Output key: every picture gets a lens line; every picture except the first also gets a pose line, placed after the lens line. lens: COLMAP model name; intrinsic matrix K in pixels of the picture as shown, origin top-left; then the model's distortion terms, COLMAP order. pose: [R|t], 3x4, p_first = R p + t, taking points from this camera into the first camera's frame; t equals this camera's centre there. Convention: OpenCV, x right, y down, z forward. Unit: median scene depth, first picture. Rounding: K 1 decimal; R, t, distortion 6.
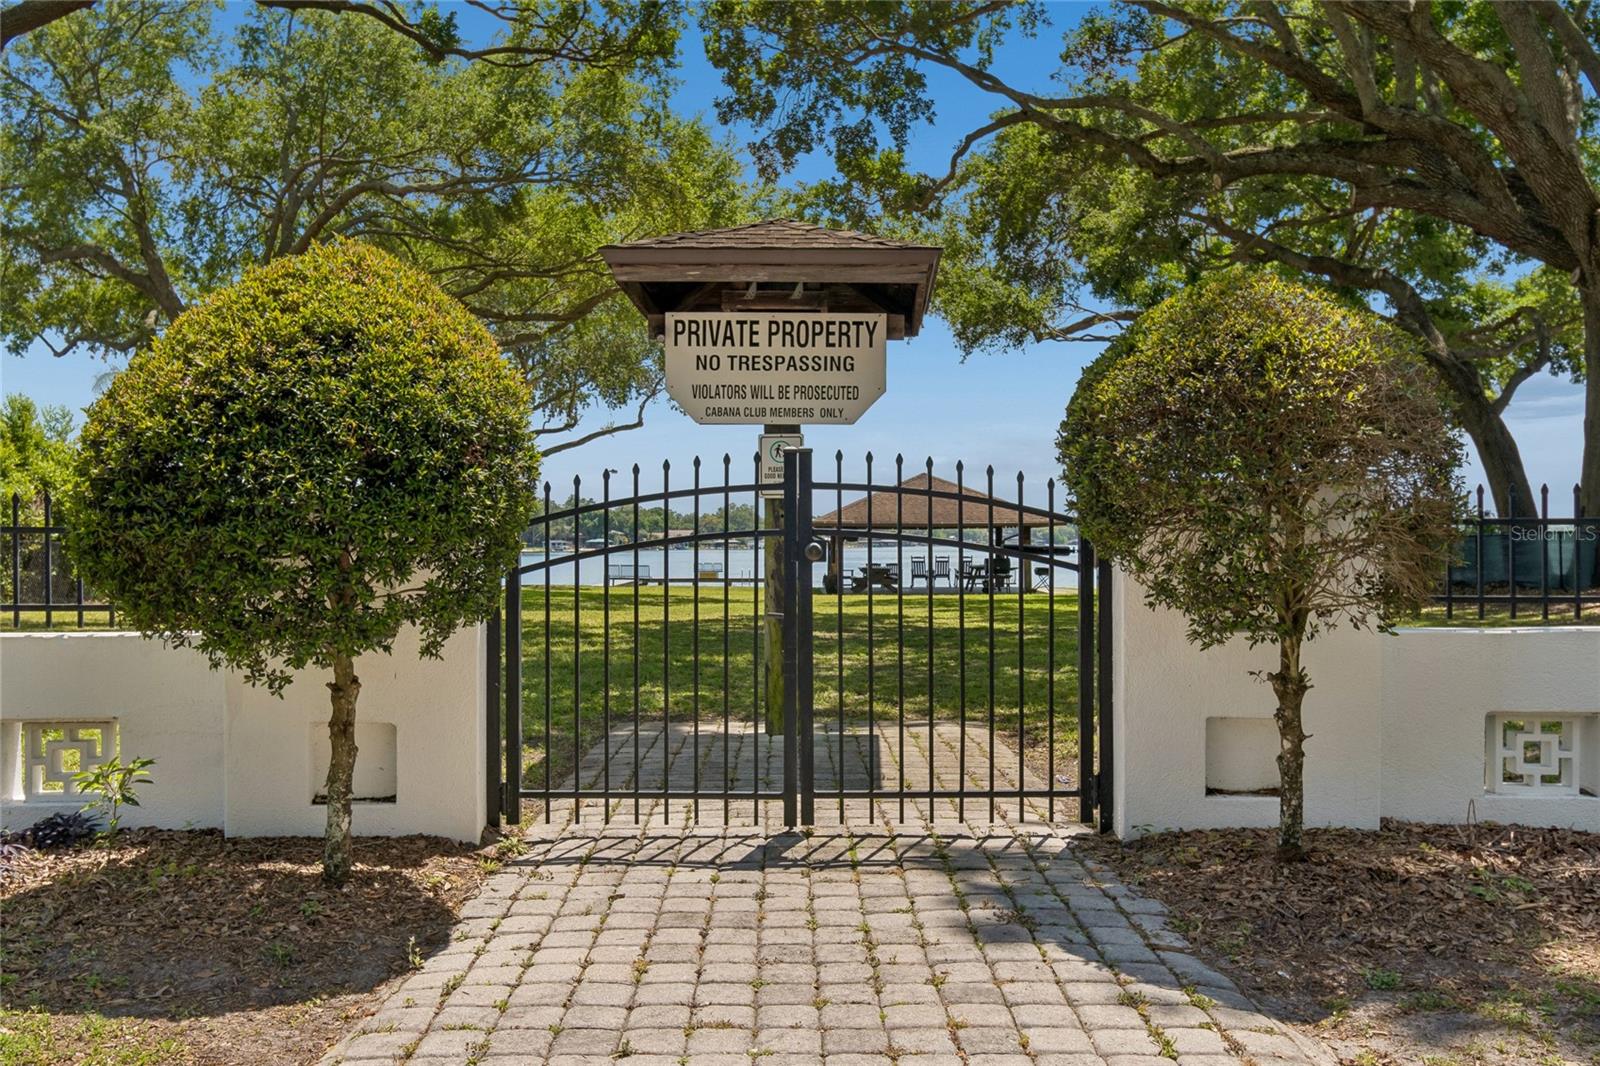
lens RADIAL K [[1374.3, 0, 811.7], [0, 1374.3, 569.5], [0, 0, 1]] dist [0.007065, -0.011700]
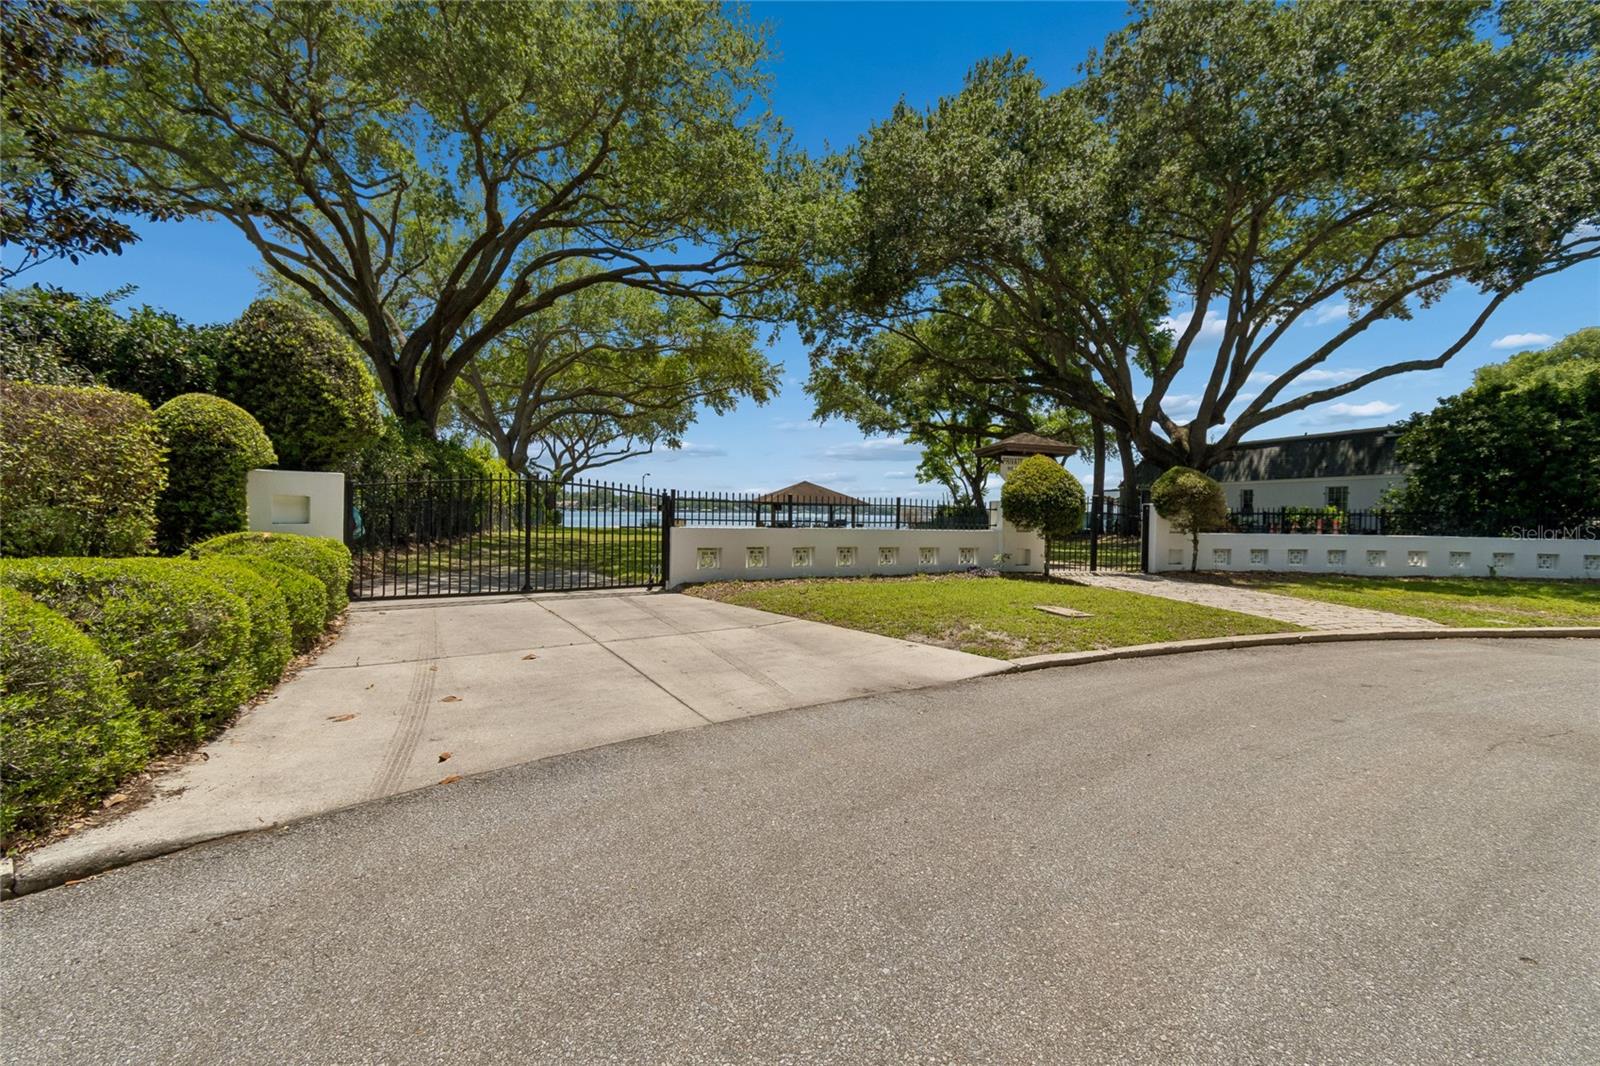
lens RADIAL K [[717.0, 0, 808.8], [0, 717.0, 527.3], [0, 0, 1]] dist [0.006533, -0.003472]
pose [[0.969546, 0.016179, 0.244373, -0.353929], [-0.017213, 0.999850, 0.002097, 0.007710], [-0.244302, -0.006239, 0.969679, -0.272888]]
